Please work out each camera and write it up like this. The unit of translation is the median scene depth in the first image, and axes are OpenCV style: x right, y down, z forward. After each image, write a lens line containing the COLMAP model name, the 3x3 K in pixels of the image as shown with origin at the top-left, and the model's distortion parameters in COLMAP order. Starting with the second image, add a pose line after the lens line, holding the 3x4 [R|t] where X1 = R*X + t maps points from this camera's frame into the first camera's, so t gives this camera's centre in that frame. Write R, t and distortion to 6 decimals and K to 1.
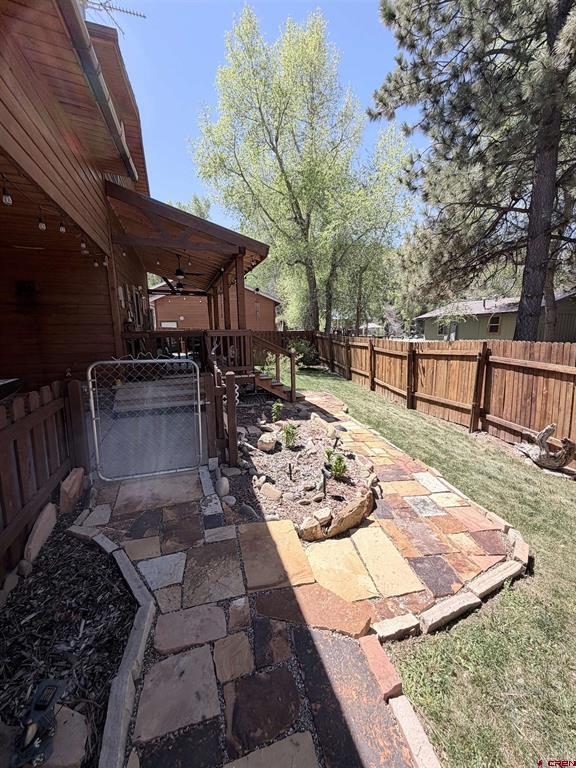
lens RADIAL K [[310.1, 0, 289.2], [0, 310.1, 382.2], [0, 0, 1]] dist [-0.000014, 0.000021]
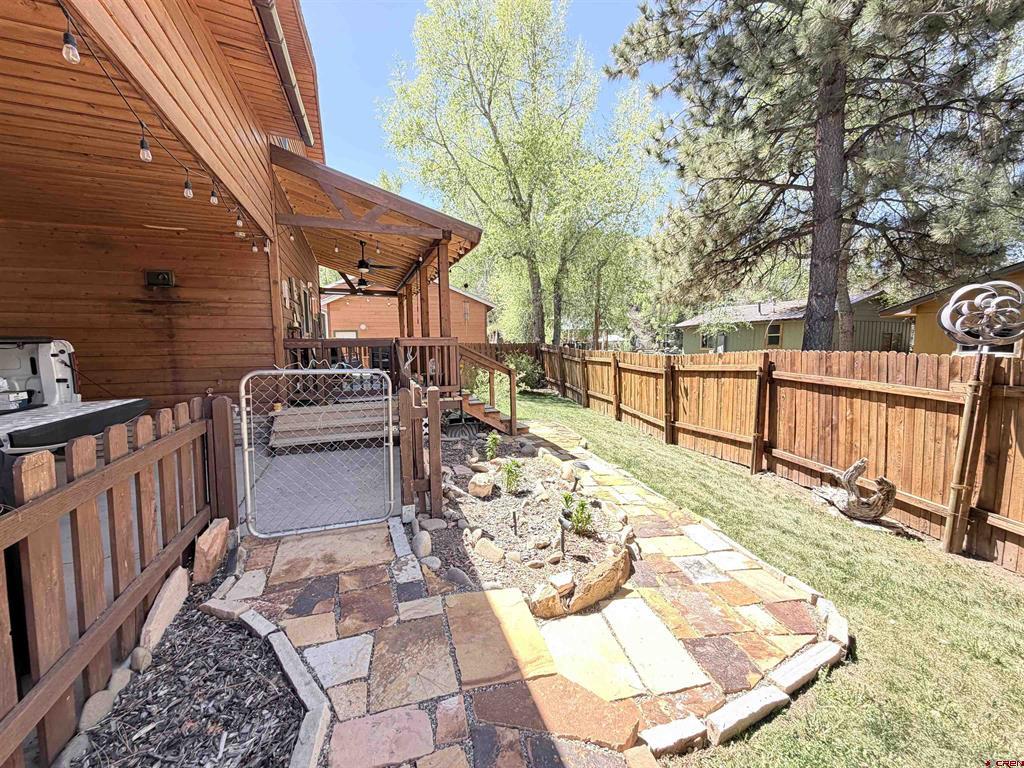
lens RADIAL K [[414.0, 0, 512.0], [0, 414.0, 384.0], [0, 0, 1]] dist [0.000657, -0.000112]
pose [[0.999821, -0.002130, 0.018803, -0.011836], [0.003488, 0.997366, -0.072453, 0.018138], [-0.018599, 0.072506, 0.997195, 0.003653]]
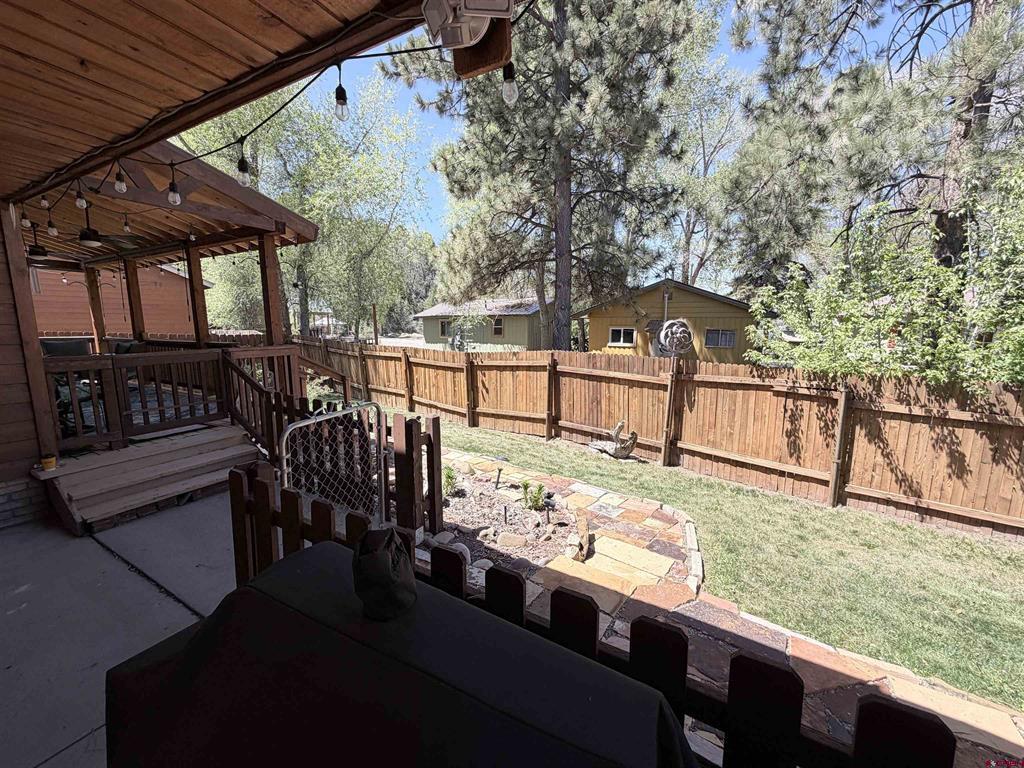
lens RADIAL K [[413.4, 0, 512.0], [0, 413.4, 384.0], [0, 0, 1]] dist [-0.000014, 0.000021]
pose [[0.753116, -0.084301, 0.652465, -0.401300], [0.099758, 0.994922, 0.013402, -0.057370], [-0.650281, 0.054995, 0.757701, 0.029481]]
